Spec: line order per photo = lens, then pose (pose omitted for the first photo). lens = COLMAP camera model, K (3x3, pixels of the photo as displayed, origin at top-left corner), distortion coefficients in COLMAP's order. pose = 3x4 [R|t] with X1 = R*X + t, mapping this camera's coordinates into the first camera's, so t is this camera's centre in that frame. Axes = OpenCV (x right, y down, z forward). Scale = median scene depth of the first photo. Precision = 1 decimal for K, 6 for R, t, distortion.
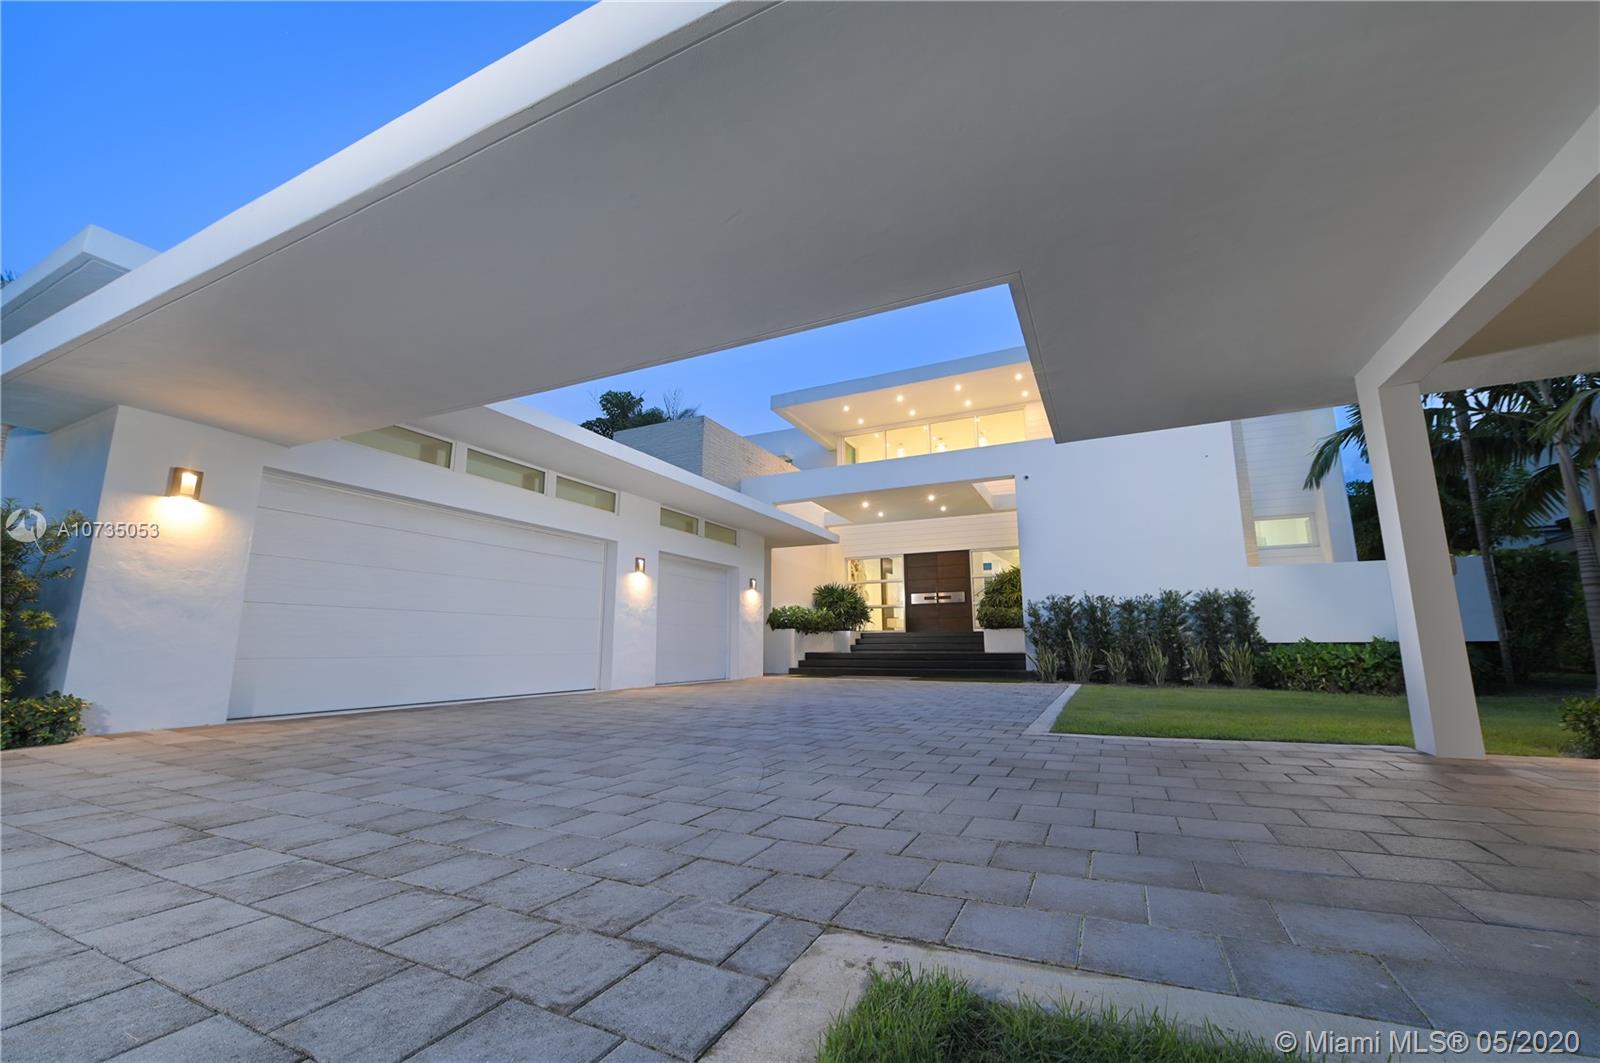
lens RADIAL K [[641.6, 0, 799.6], [0, 641.6, 533.1], [0, 0, 1]] dist [-0.004887, -0.000268]
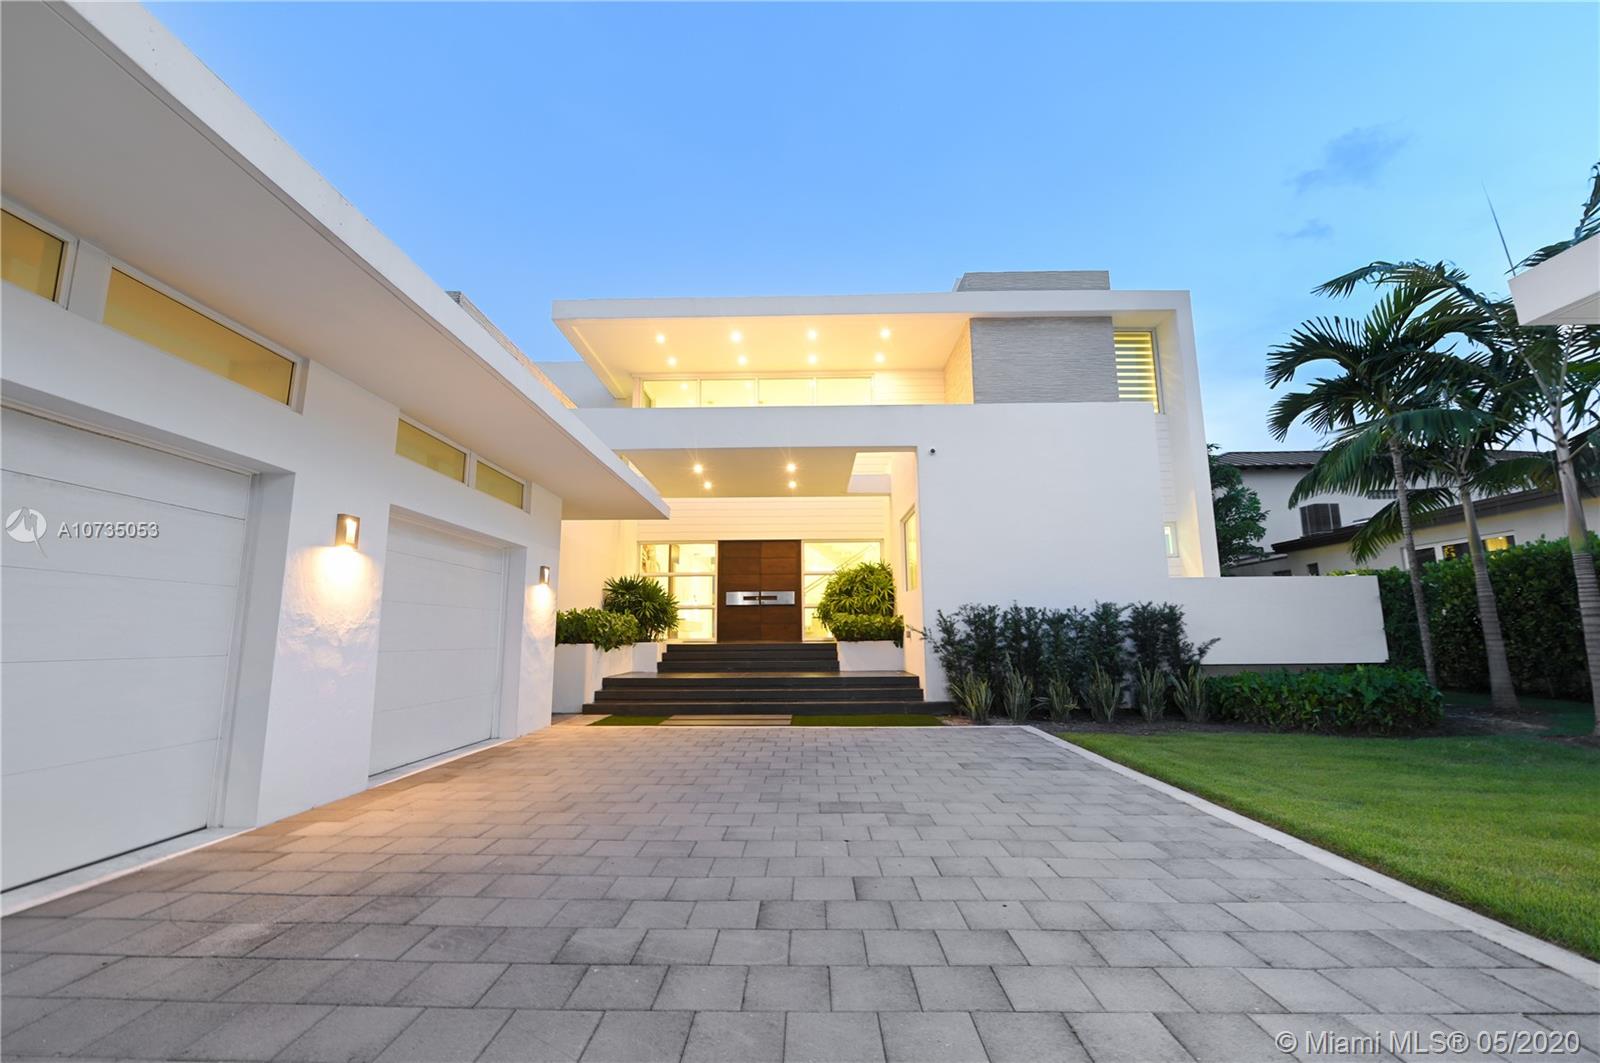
lens RADIAL K [[657.5, 0, 800.0], [0, 657.5, 531.5], [0, 0, 1]] dist [-0.001125, 0.000055]
pose [[0.905953, 0.063663, 0.418564, -0.115873], [-0.069870, 0.997556, -0.000499, 0.021611], [-0.417573, -0.028792, 0.908187, 0.333731]]
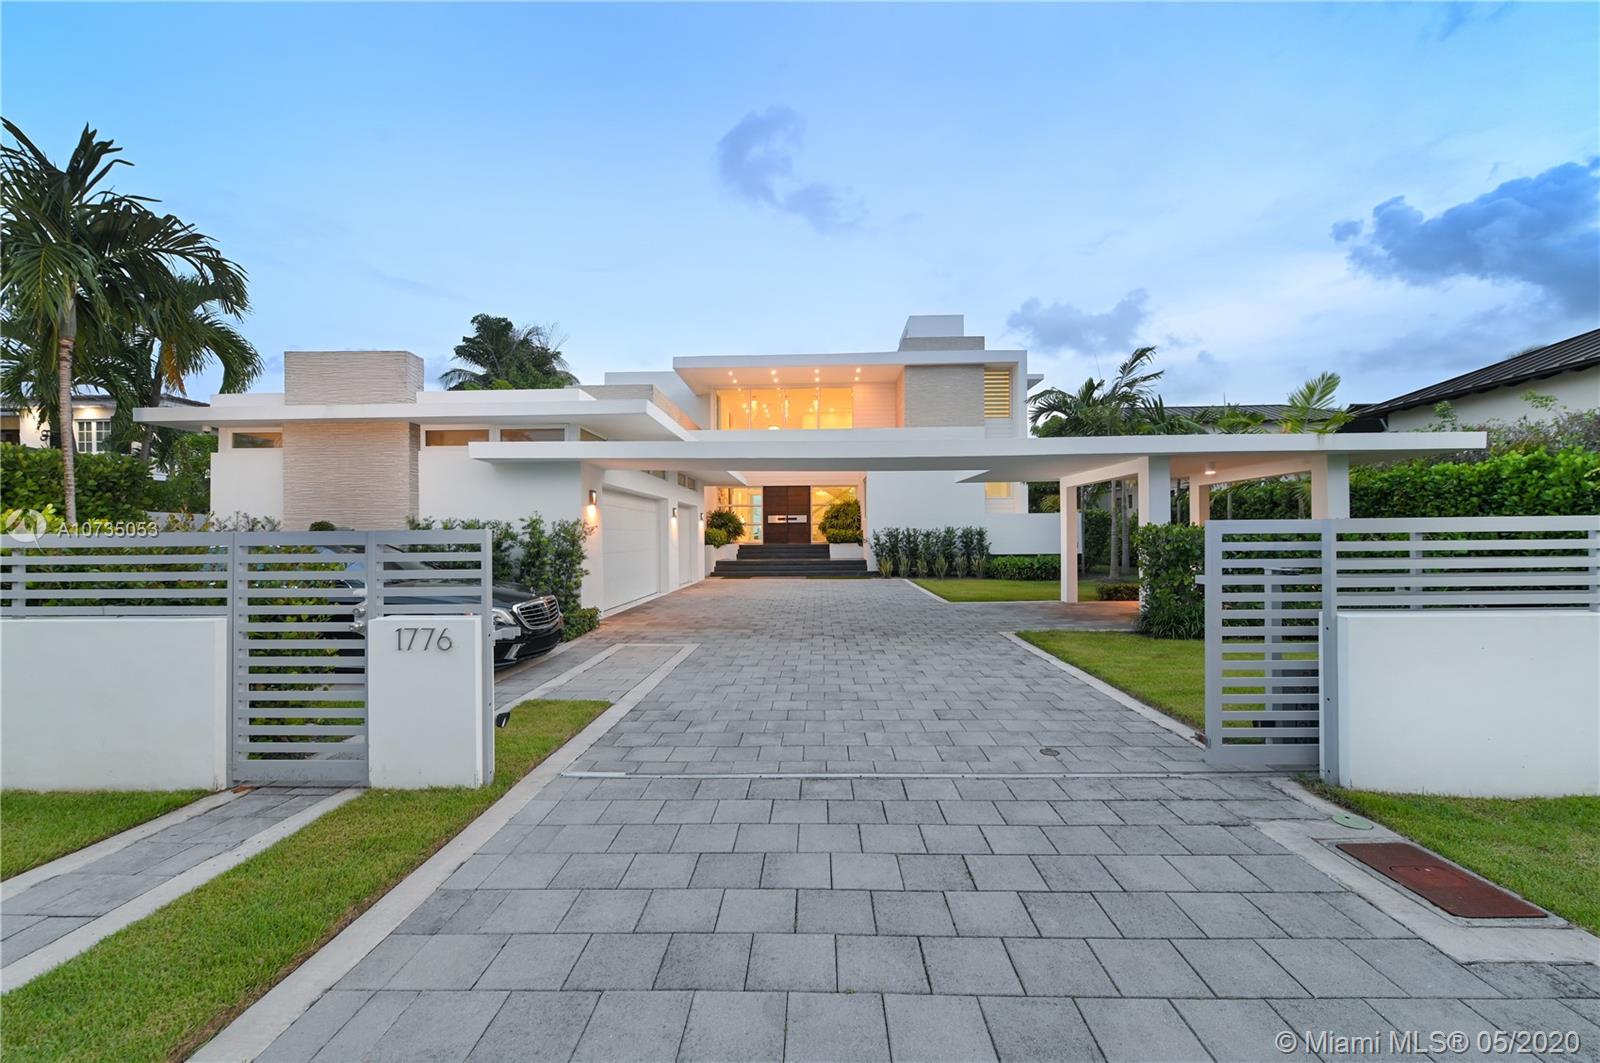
lens RADIAL K [[641.6, 0, 799.6], [0, 641.6, 533.1], [0, 0, 1]] dist [-0.004887, -0.000268]
pose [[0.911496, -0.001275, 0.411308, -0.461271], [-0.068123, 0.985716, 0.154023, -0.118957], [-0.405629, -0.168411, 0.898389, -0.381836]]
